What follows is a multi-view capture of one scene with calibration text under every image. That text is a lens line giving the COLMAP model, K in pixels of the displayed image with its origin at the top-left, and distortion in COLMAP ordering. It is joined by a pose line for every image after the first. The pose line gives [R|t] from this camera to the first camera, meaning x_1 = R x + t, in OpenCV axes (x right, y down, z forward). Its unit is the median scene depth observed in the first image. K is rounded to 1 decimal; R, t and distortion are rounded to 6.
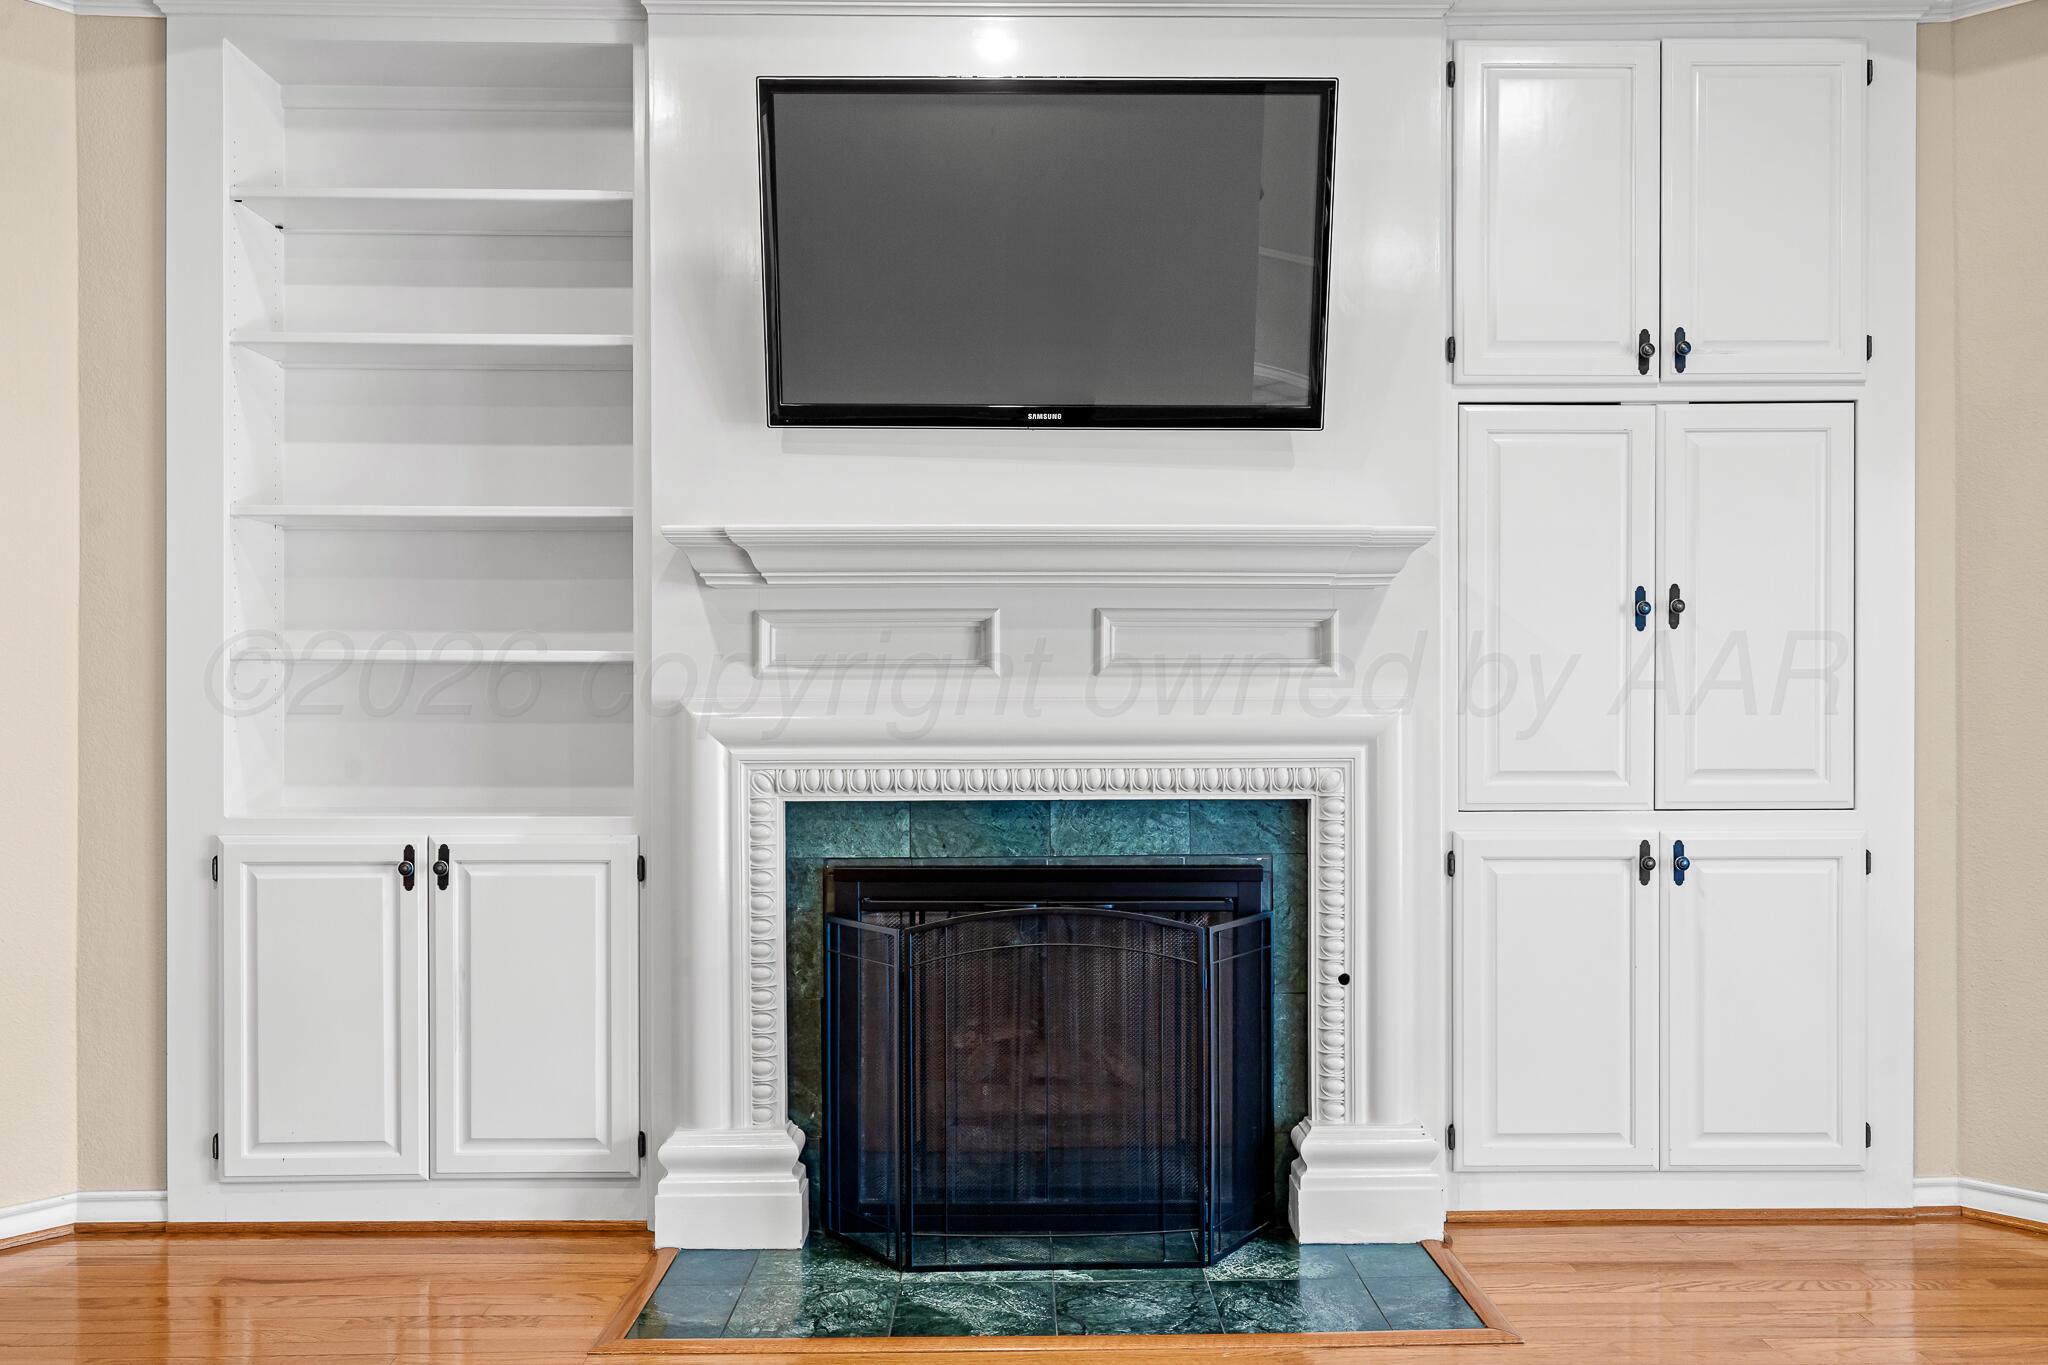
lens RADIAL K [[1543.9, 0, 1039.5], [0, 1543.9, 690.8], [0, 0, 1]] dist [-0.001206, 0.001986]
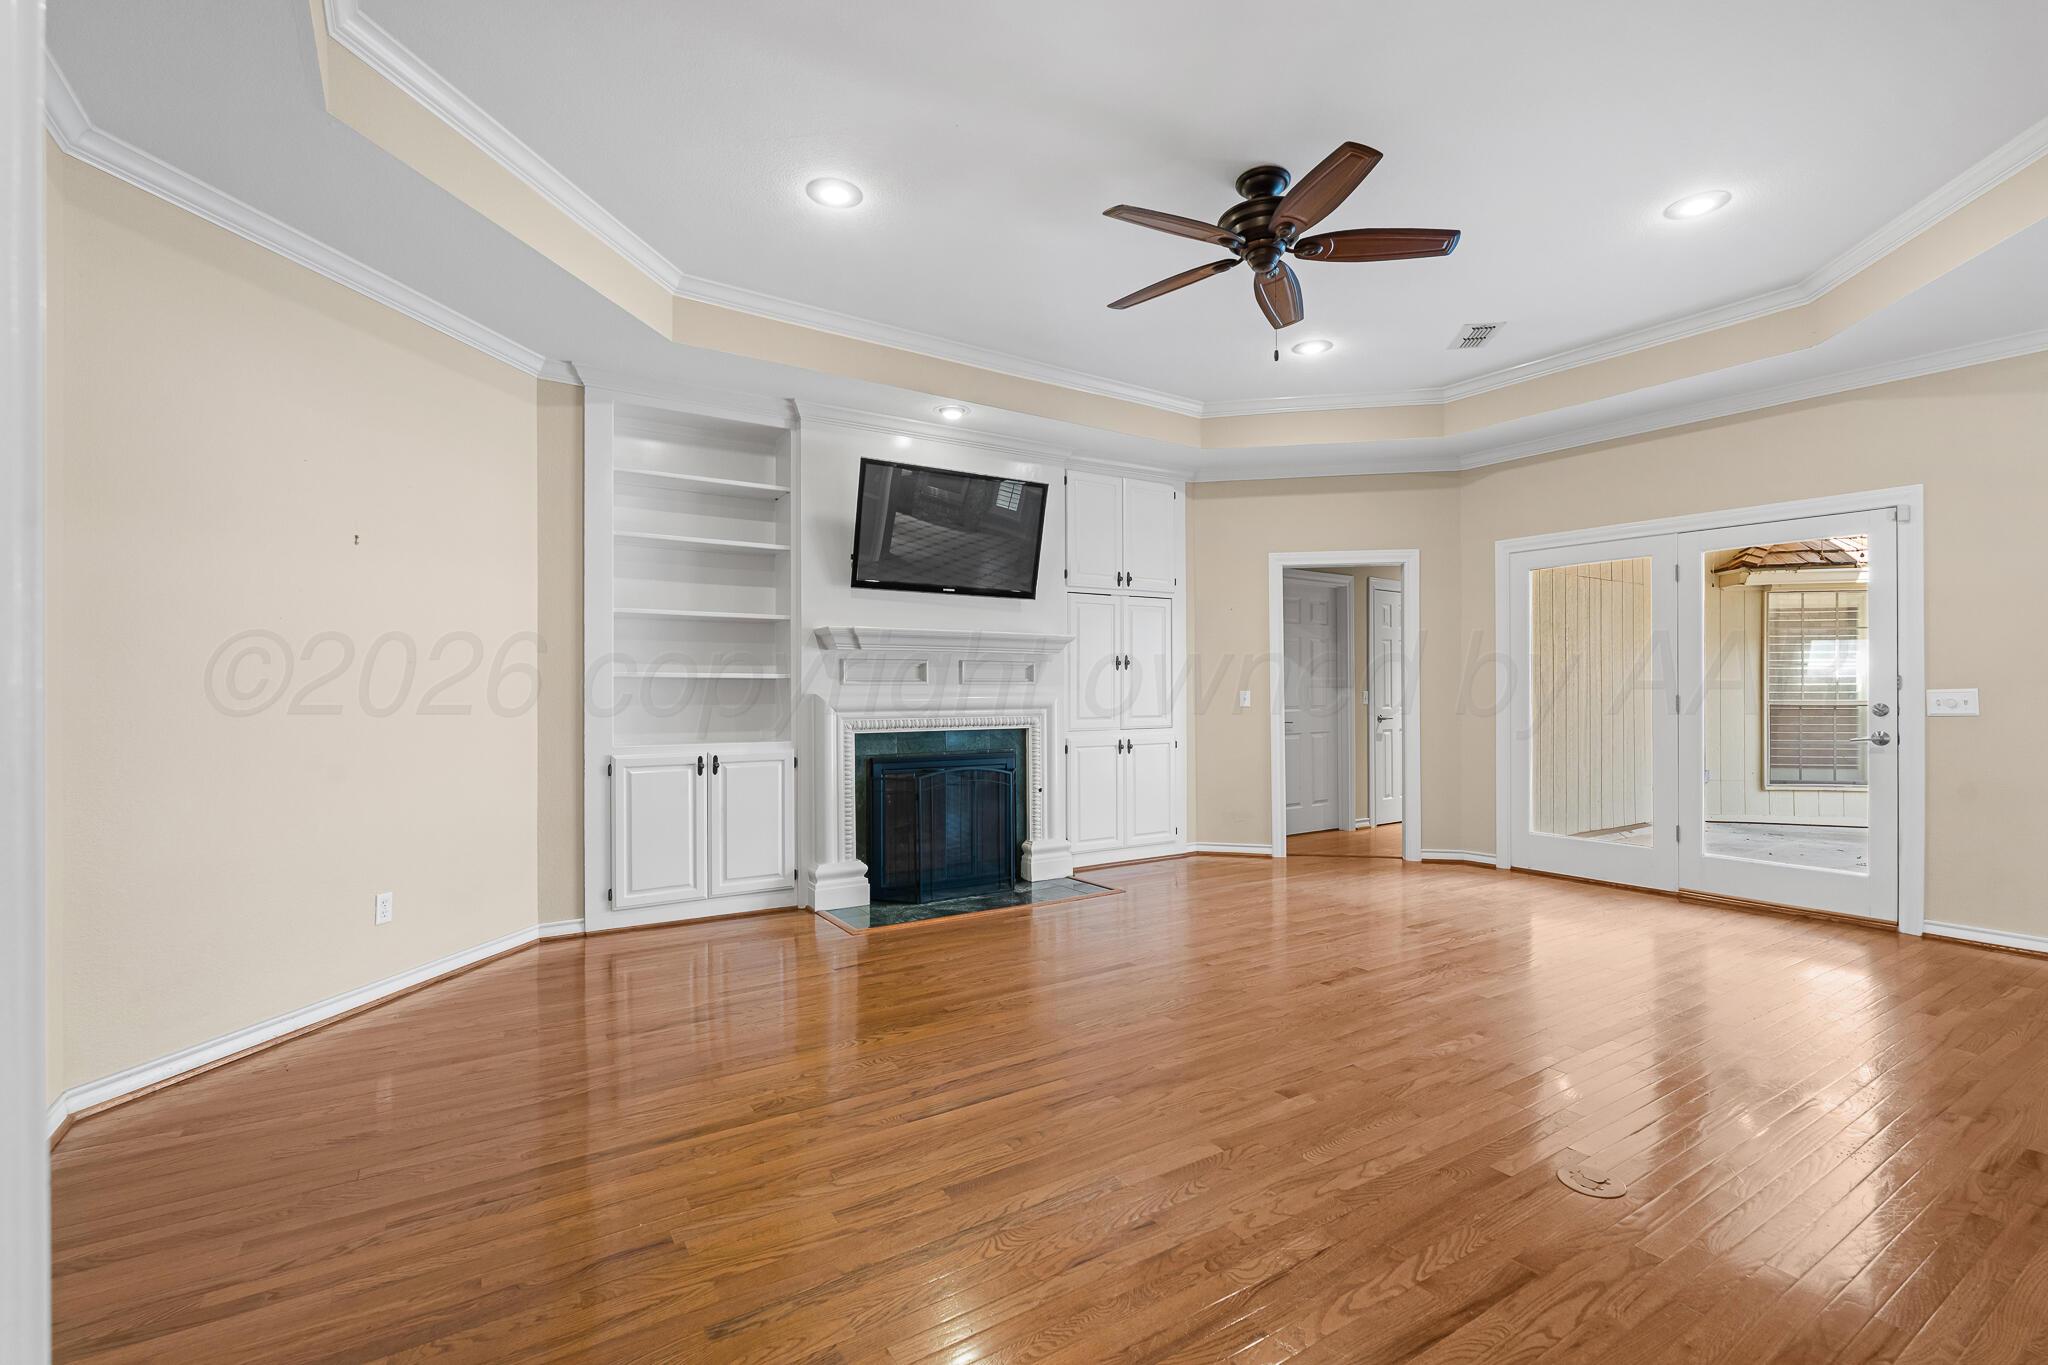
lens RADIAL K [[902.0, 0, 1029.1], [0, 902.0, 686.7], [0, 0, 1]] dist [-0.005377, 0.001066]
pose [[0.853259, 0.001151, 0.521486, -0.693537], [0.004575, 0.999943, -0.009694, 0.009847], [-0.521467, 0.010657, 0.853205, -0.427801]]
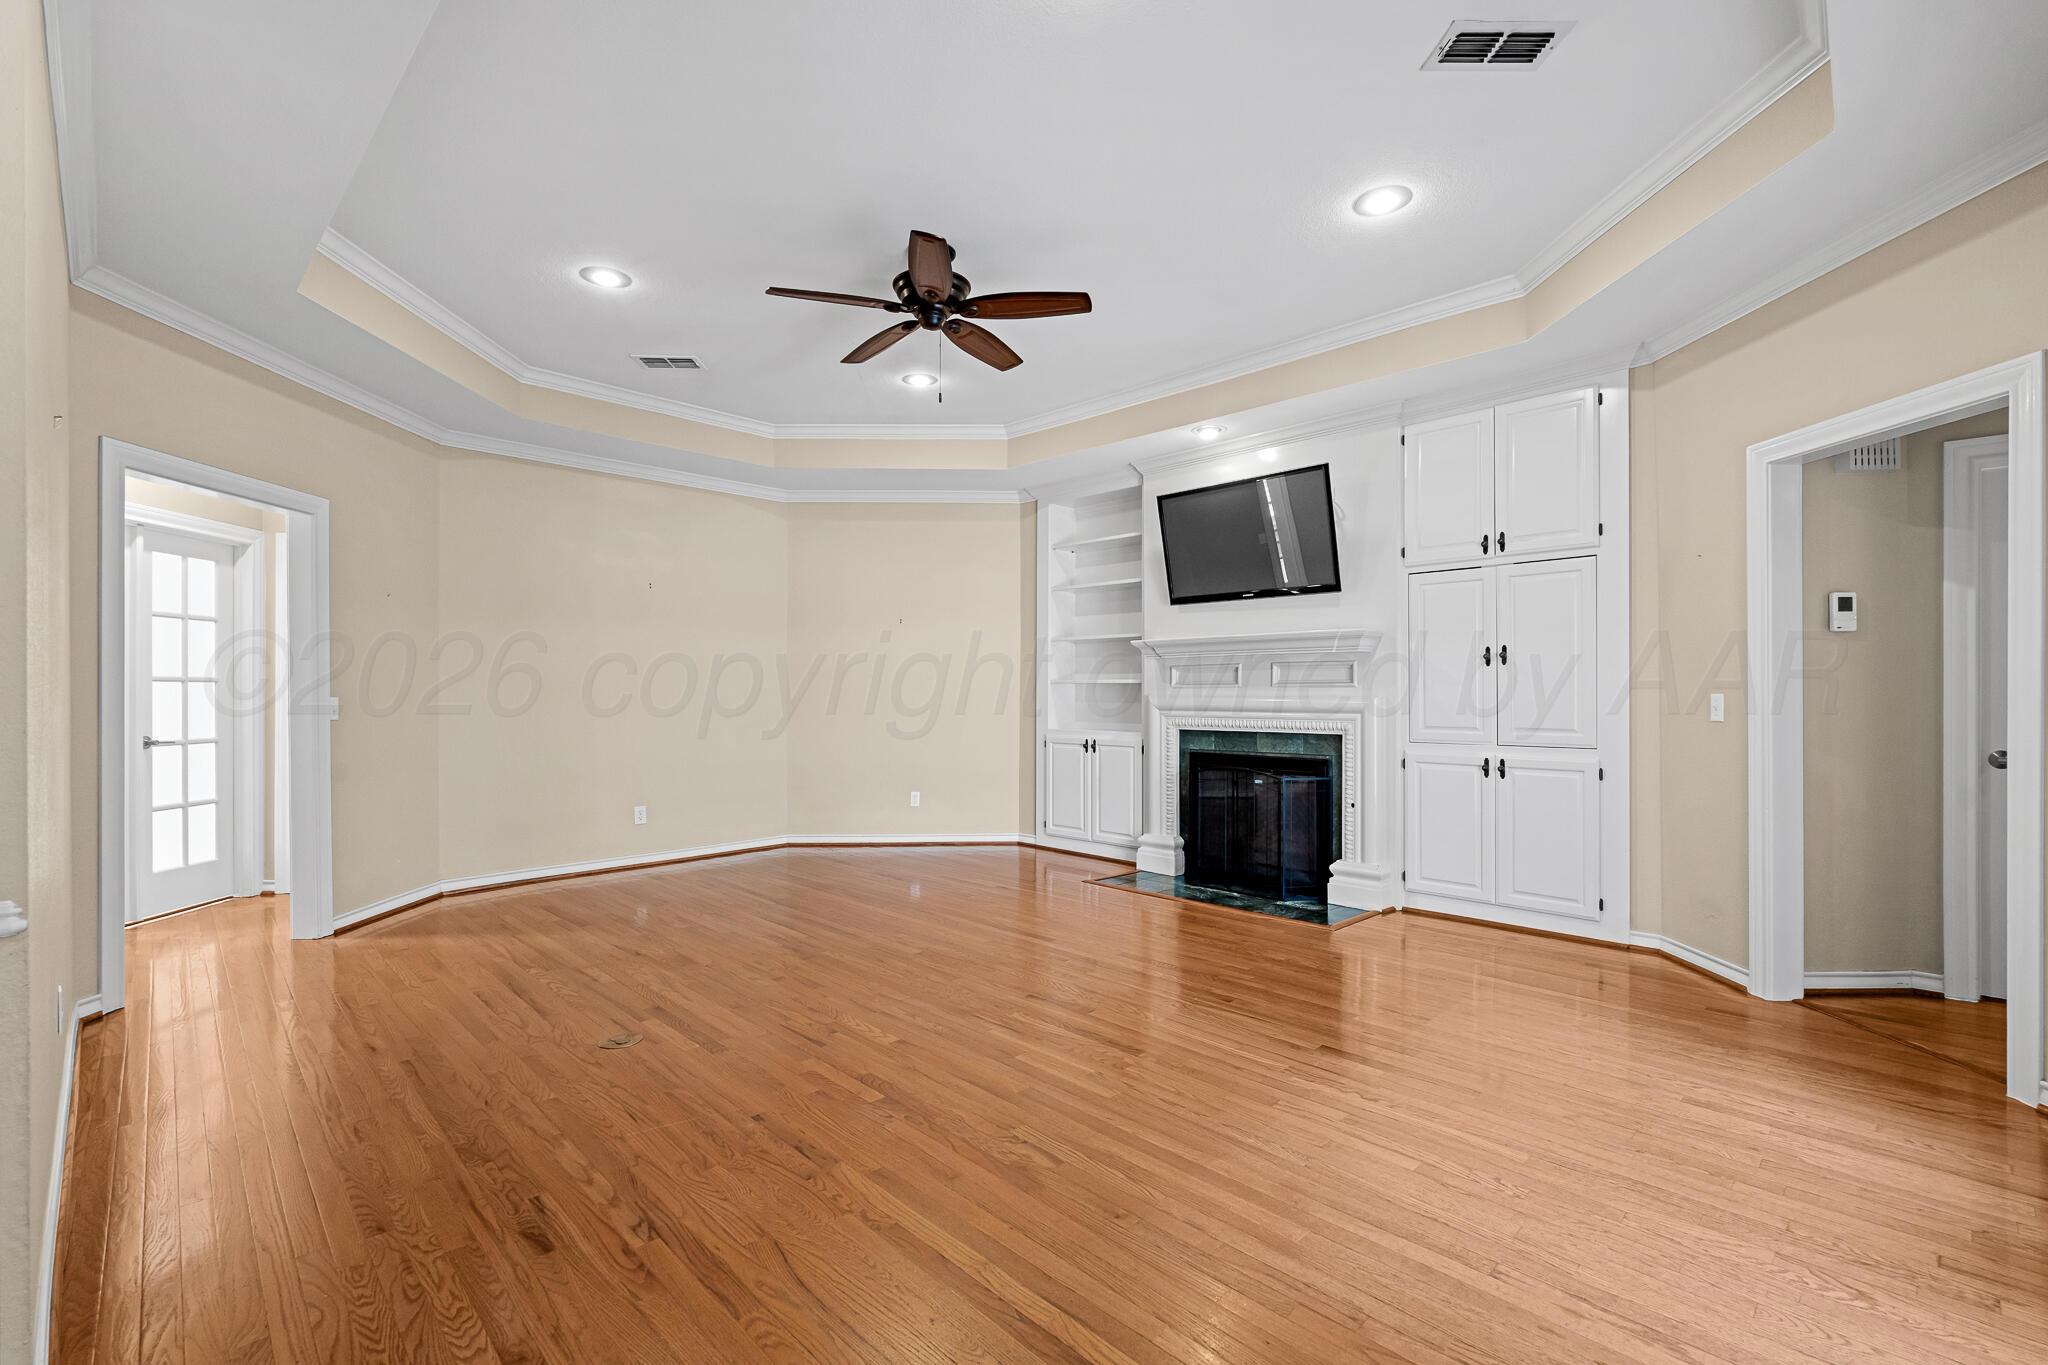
lens RADIAL K [[902.0, 0, 1024.4], [0, 902.0, 687.1], [0, 0, 1]] dist [-0.005377, 0.001066]
pose [[0.682416, -0.004045, -0.730953, 0.907115], [-0.003617, 0.999954, -0.008911, 0.006485], [0.730955, 0.008725, 0.682370, -0.412921]]
